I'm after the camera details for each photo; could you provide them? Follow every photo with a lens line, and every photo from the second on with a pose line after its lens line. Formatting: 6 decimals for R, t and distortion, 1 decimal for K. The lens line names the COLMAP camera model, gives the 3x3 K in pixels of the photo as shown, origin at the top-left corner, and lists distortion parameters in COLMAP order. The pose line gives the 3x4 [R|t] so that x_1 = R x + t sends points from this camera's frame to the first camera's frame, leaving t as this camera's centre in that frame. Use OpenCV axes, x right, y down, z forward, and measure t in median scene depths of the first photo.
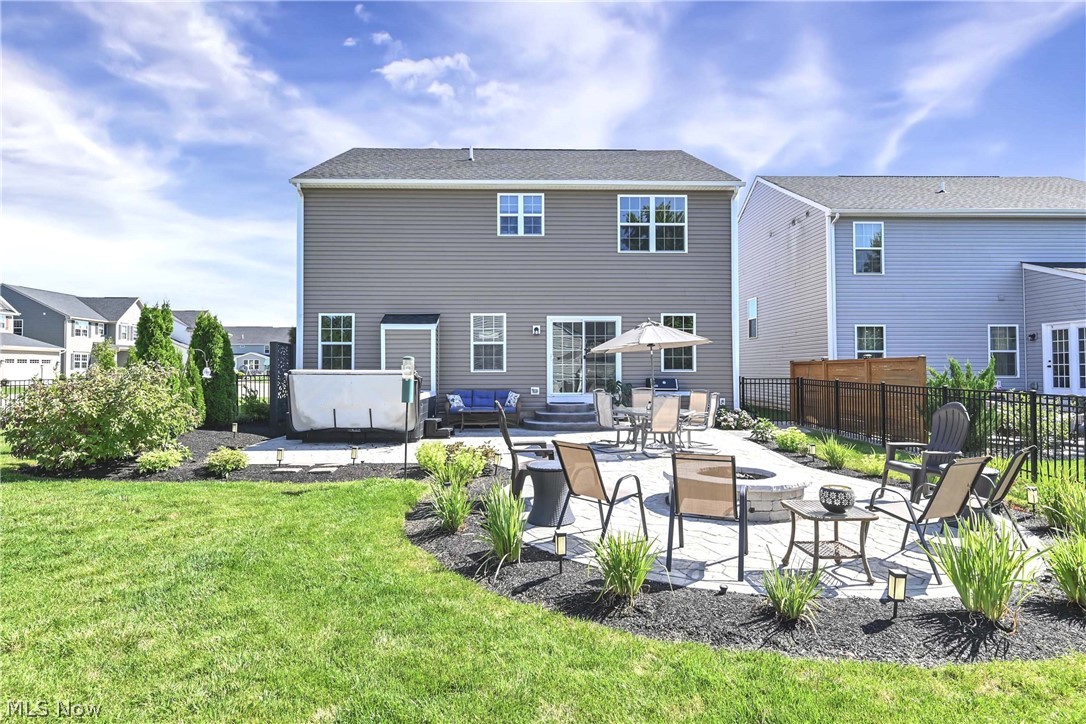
lens RADIAL K [[617.6, 0, 544.3], [0, 617.6, 361.4], [0, 0, 1]] dist [0.042820, 0.000513]
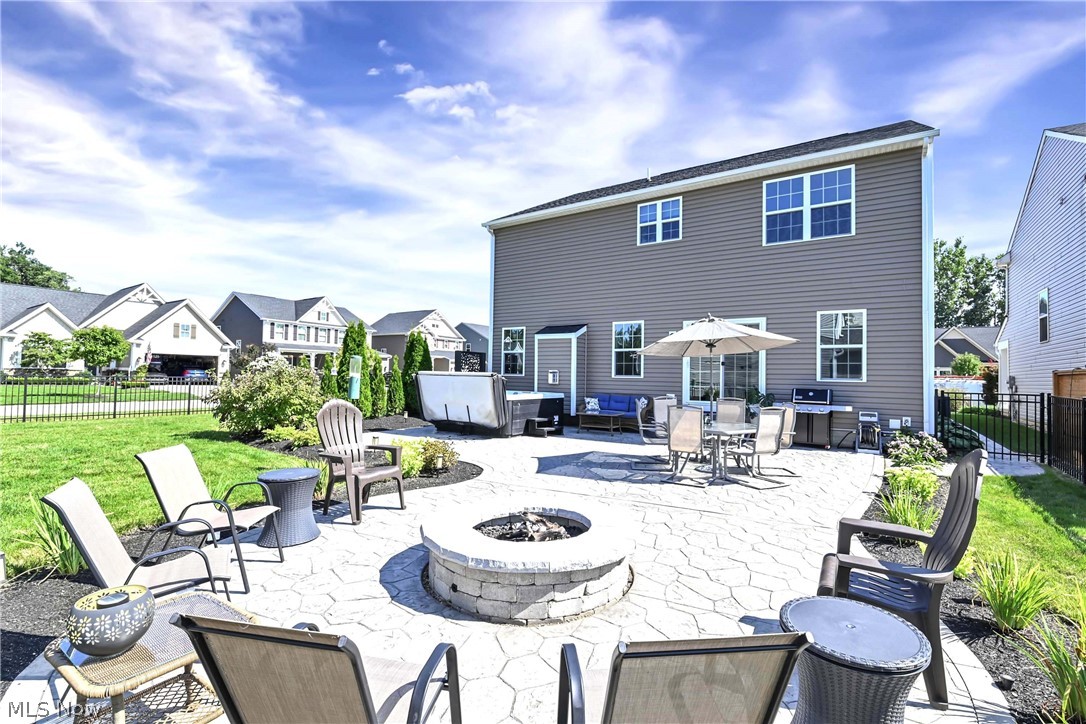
lens RADIAL K [[493.6, 0, 542.9], [0, 493.6, 366.8], [0, 0, 1]] dist [-0.001741, -0.000352]
pose [[0.814806, 0.005516, -0.579707, 0.274597], [-0.011479, 0.999912, -0.006620, 0.005878], [0.579620, 0.012048, 0.814798, 0.241818]]
